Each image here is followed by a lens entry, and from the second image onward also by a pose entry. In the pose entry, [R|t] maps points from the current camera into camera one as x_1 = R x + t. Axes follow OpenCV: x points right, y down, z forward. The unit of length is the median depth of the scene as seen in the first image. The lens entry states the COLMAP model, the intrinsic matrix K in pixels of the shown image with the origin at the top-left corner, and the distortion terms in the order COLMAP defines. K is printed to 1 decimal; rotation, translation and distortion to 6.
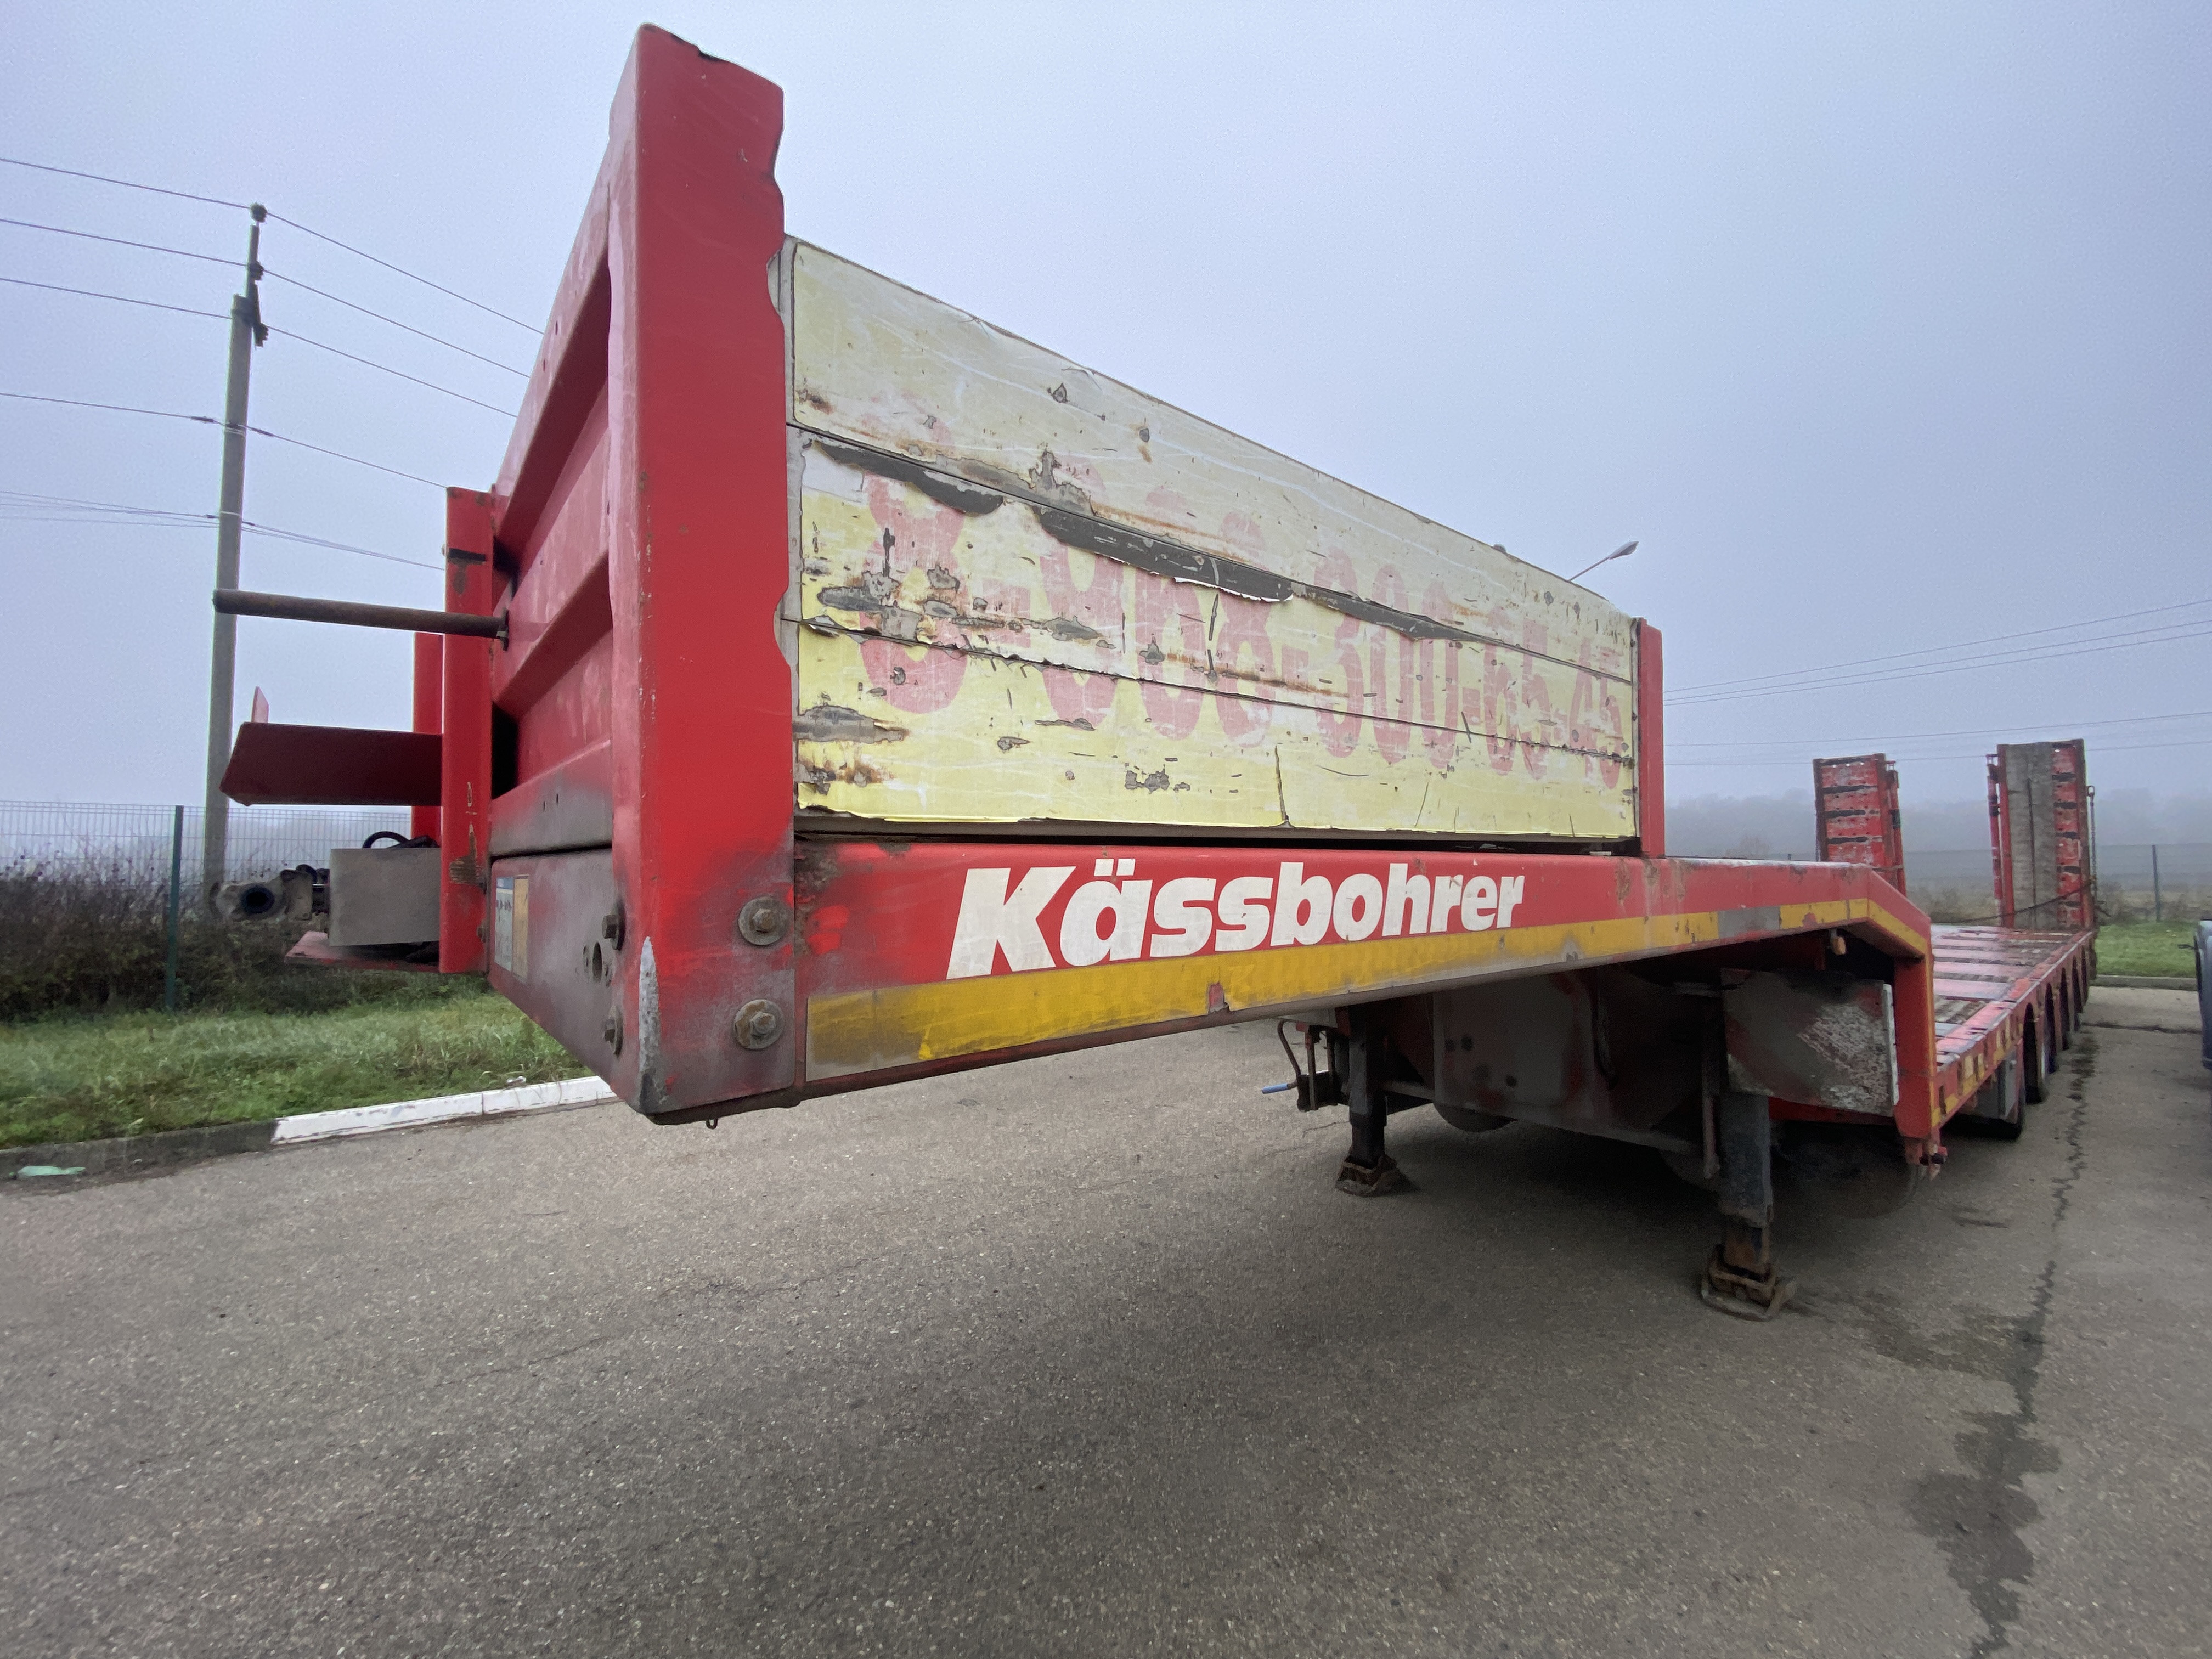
lens RADIAL K [[895.0, 0, 1093.1], [0, 895.0, 823.4], [0, 0, 1]] dist [-0.011681, -0.005850]
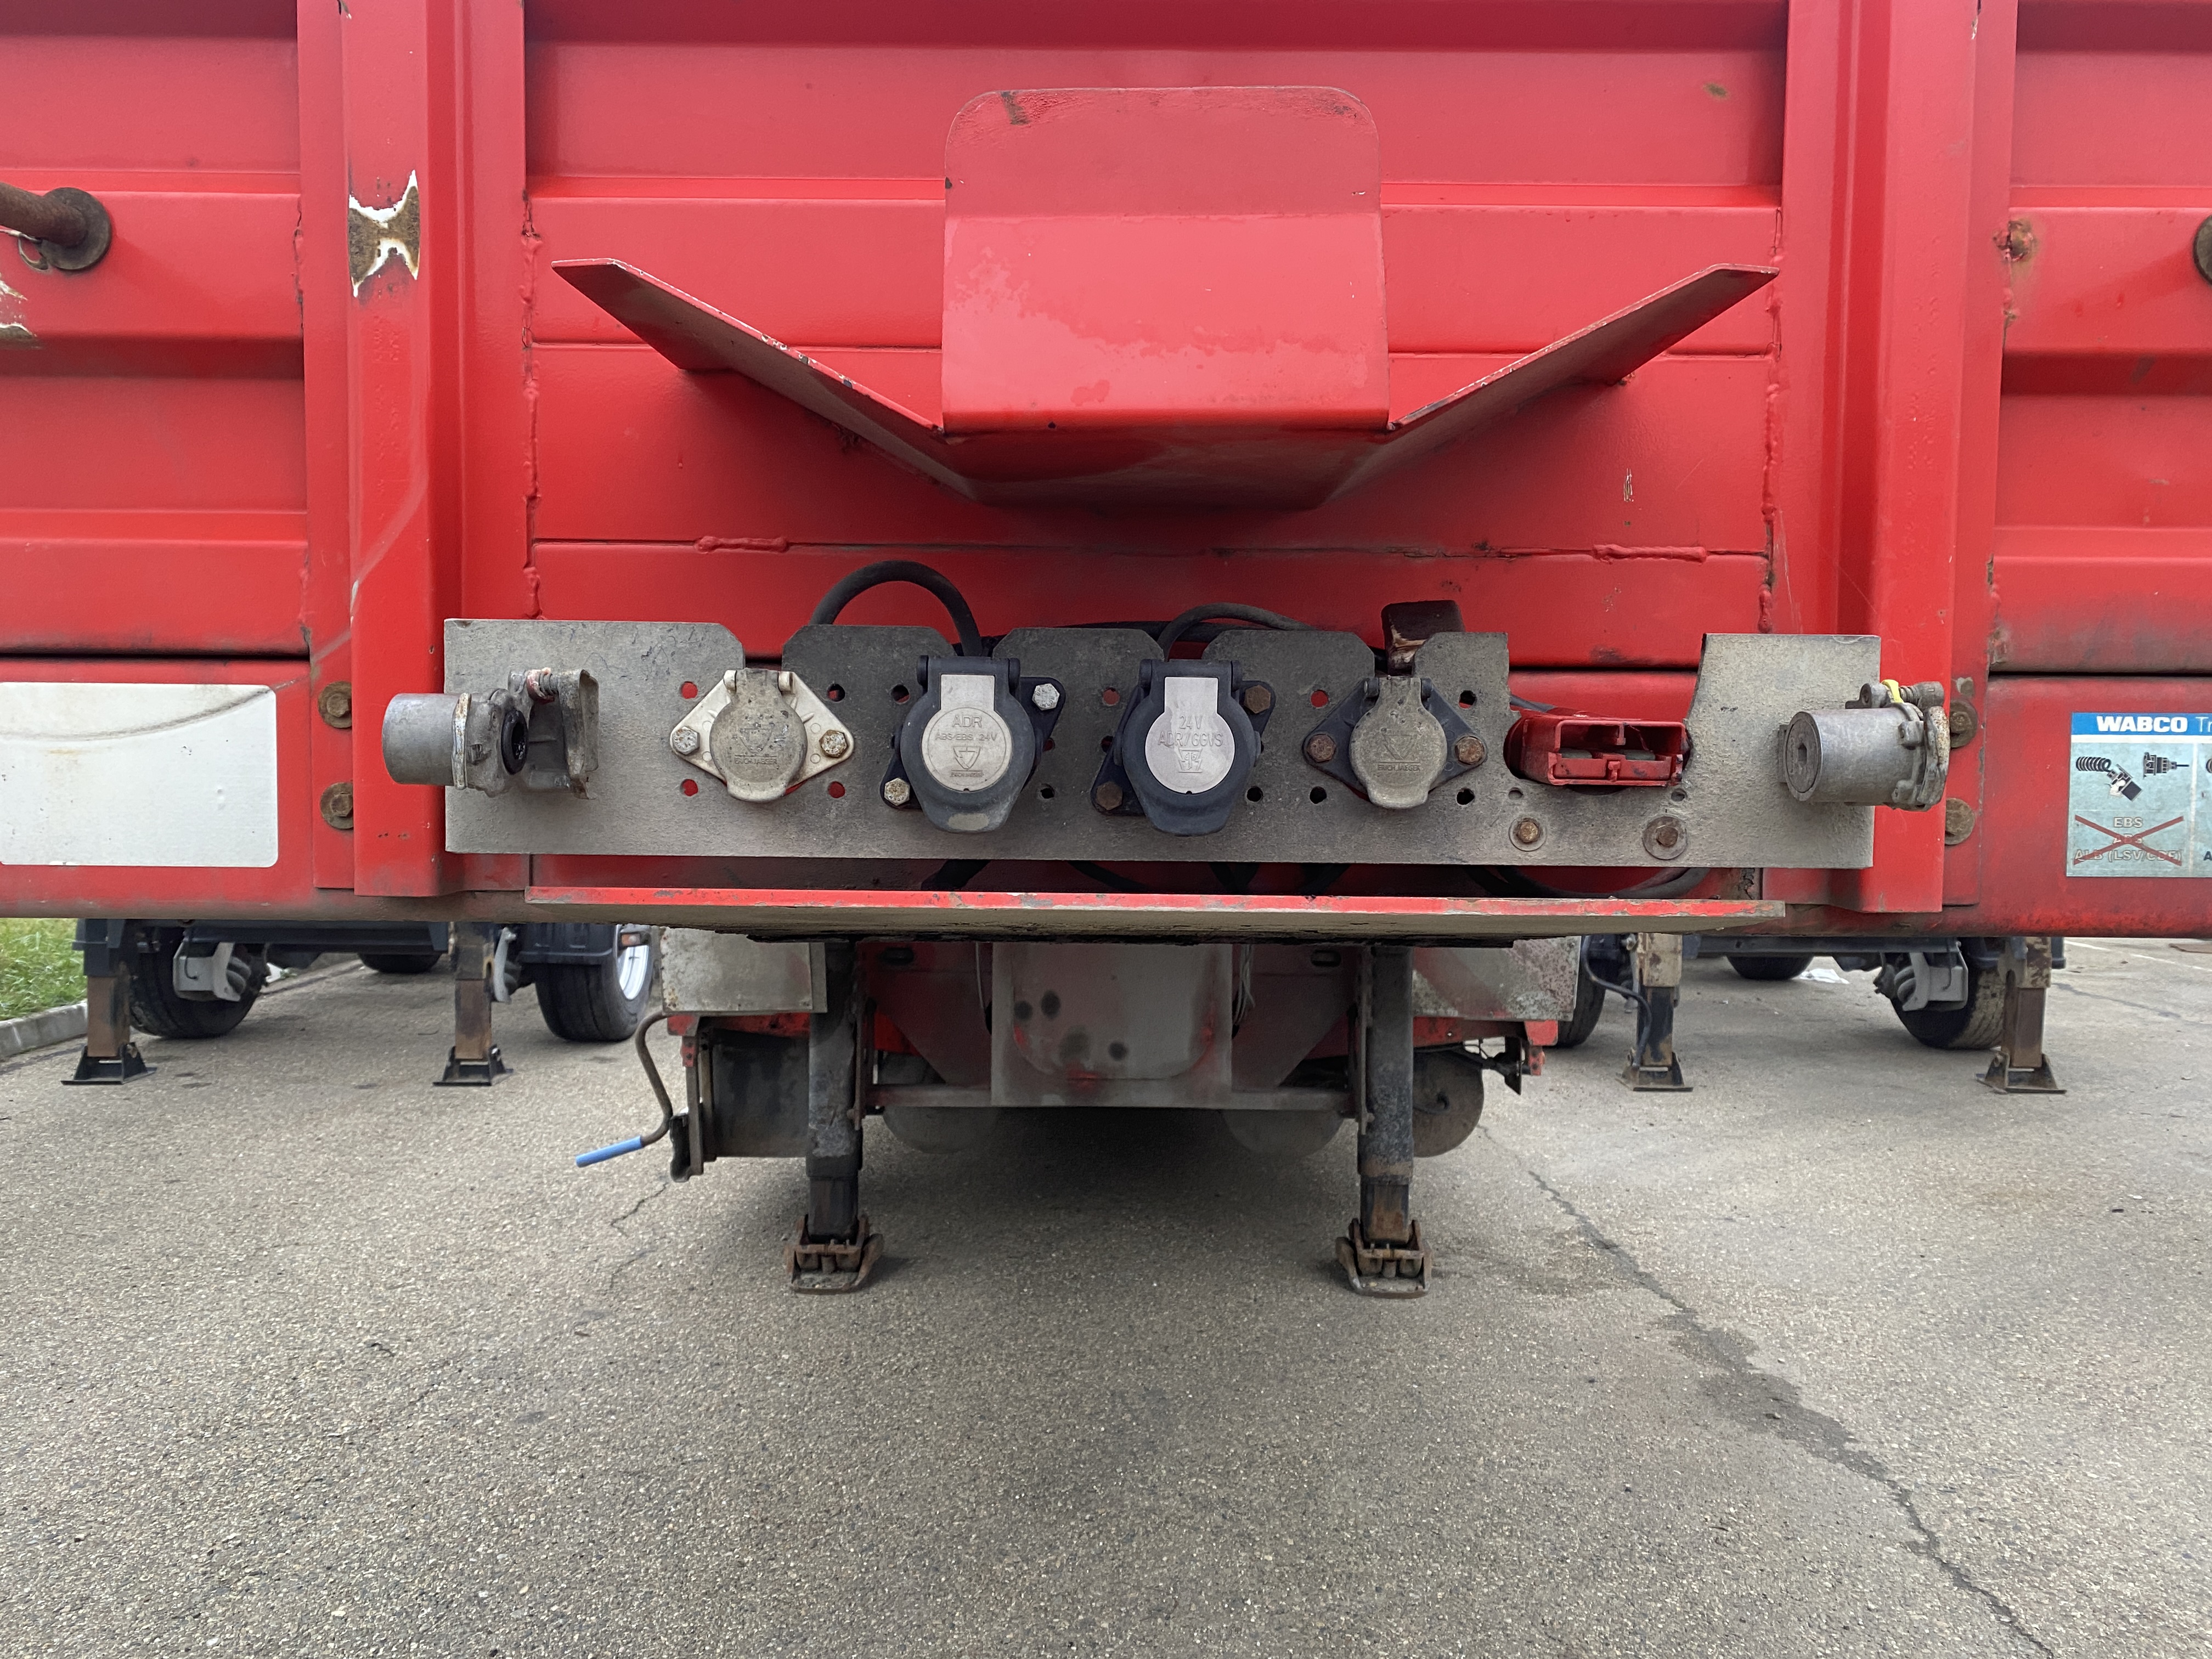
lens RADIAL K [[1712.6, 0, 1088.8], [0, 1712.6, 814.4], [0, 0, 1]] dist [0.049083, -0.023306]
pose [[0.640057, -0.025863, 0.767892, -0.451350], [-0.047715, 0.996166, 0.073323, 0.018038], [-0.766844, -0.083571, 0.636369, 0.192218]]
